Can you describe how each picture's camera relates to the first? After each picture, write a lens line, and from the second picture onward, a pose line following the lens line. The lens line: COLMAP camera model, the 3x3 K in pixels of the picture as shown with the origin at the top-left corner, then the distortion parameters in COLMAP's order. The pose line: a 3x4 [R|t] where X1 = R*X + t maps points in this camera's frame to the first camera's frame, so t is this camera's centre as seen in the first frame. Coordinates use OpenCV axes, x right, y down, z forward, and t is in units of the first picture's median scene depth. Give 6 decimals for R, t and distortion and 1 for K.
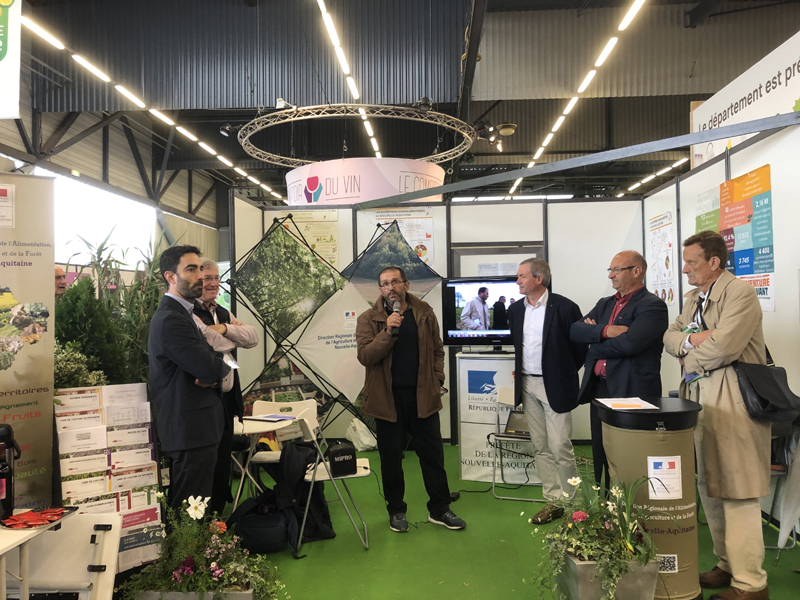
lens RADIAL K [[664.9, 0, 394.3], [0, 664.9, 298.0], [0, 0, 1]] dist [0.026175, -0.011237]
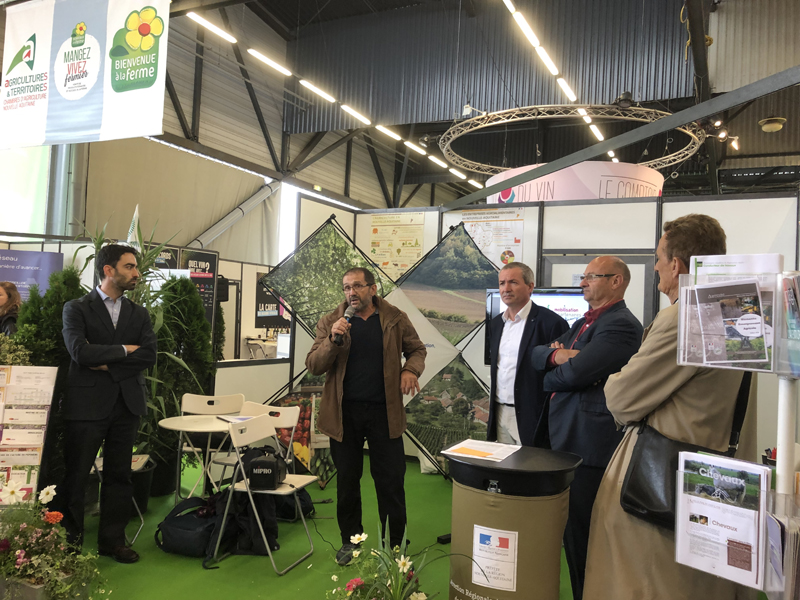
lens RADIAL K [[664.9, 0, 397.0], [0, 664.9, 302.7], [0, 0, 1]] dist [0.026175, -0.011237]
pose [[0.912819, 0.049802, -0.405316, 0.311919], [-0.056172, 0.998414, -0.003828, 0.000424], [0.404482, 0.026262, 0.914169, 0.152608]]
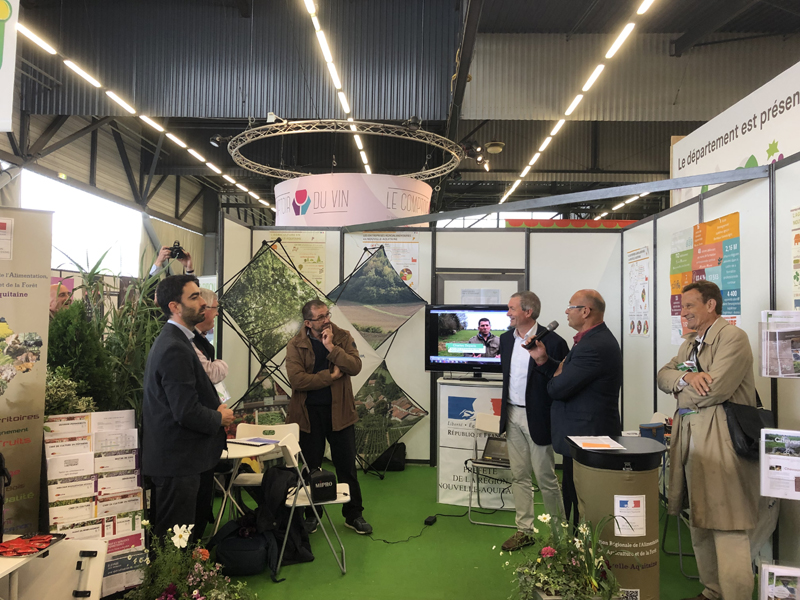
lens RADIAL K [[664.9, 0, 397.3], [0, 664.9, 298.7], [0, 0, 1]] dist [0.026175, -0.011237]
pose [[0.999162, 0.030408, 0.027411, -0.000413], [-0.030125, 0.999489, -0.010655, -0.026485], [-0.027721, 0.009820, 0.999567, -0.023861]]
